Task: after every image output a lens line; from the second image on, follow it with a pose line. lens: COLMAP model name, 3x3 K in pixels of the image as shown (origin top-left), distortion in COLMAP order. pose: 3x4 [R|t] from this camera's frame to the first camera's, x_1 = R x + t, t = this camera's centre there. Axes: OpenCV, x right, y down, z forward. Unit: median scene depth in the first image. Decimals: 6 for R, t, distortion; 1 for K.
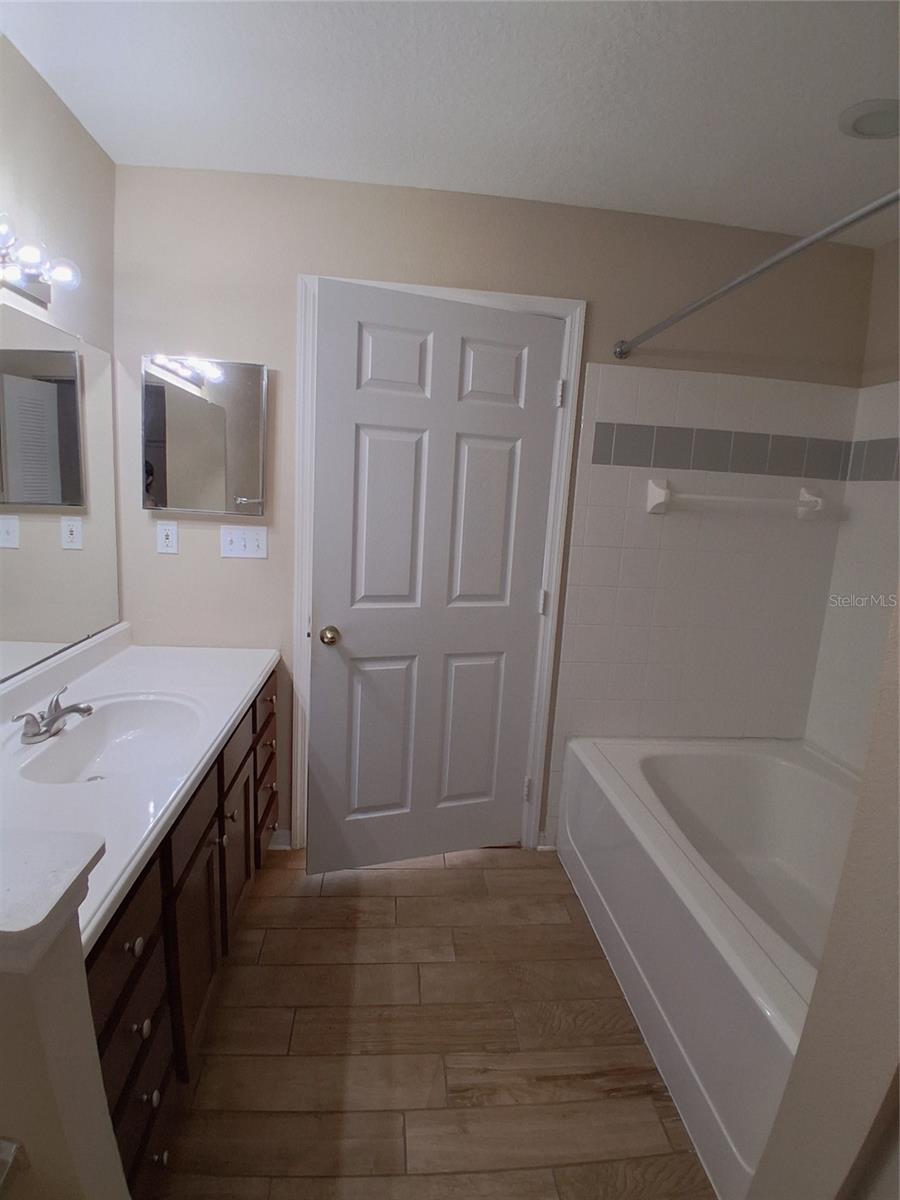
lens RADIAL K [[596.2, 0, 447.4], [0, 596.2, 596.6], [0, 0, 1]] dist [0.002192, -0.043843]
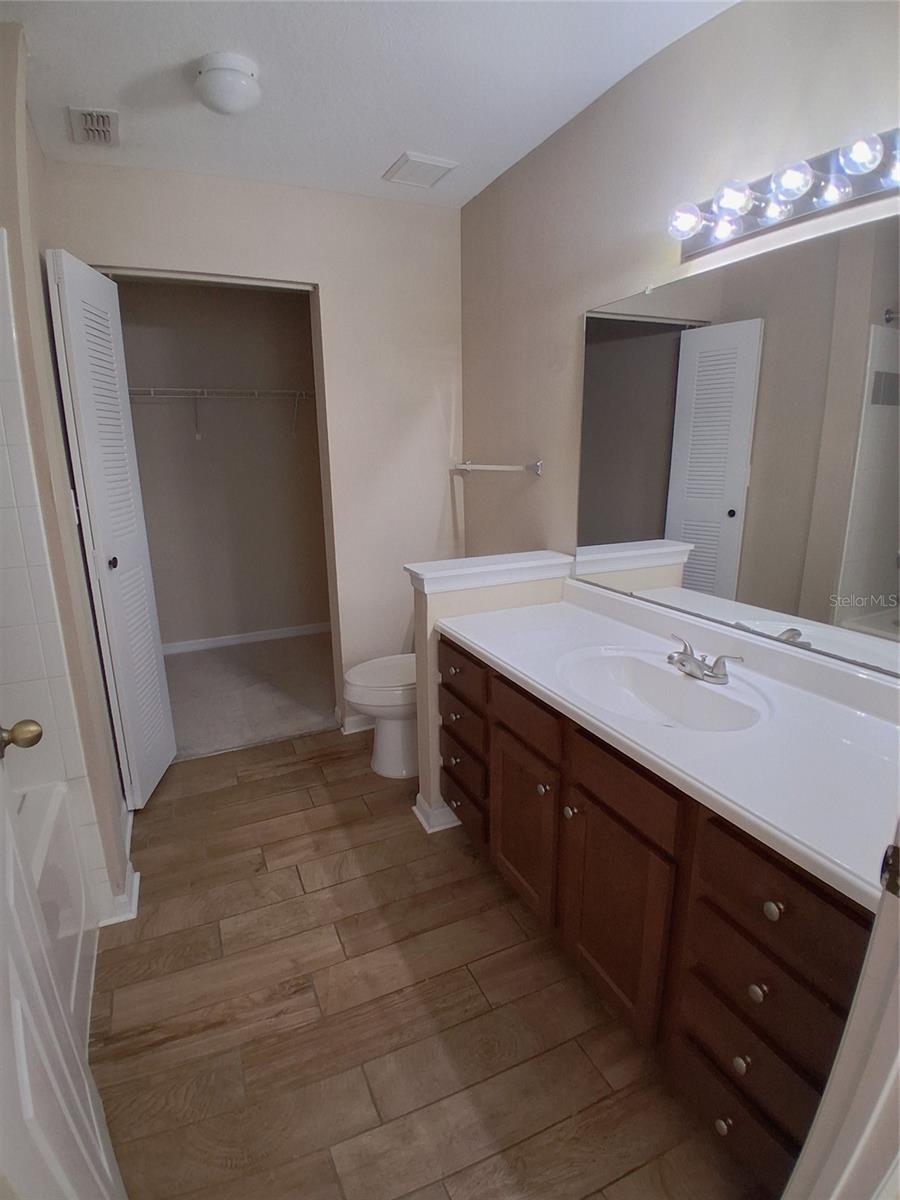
lens RADIAL K [[596.2, 0, 447.4], [0, 596.2, 596.6], [0, 0, 1]] dist [0.002192, -0.043843]
pose [[-0.943257, 0.038527, -0.329821, 0.096513], [-0.092777, 0.923115, 0.373164, -0.255206], [0.318839, 0.382589, -0.867160, 1.709236]]
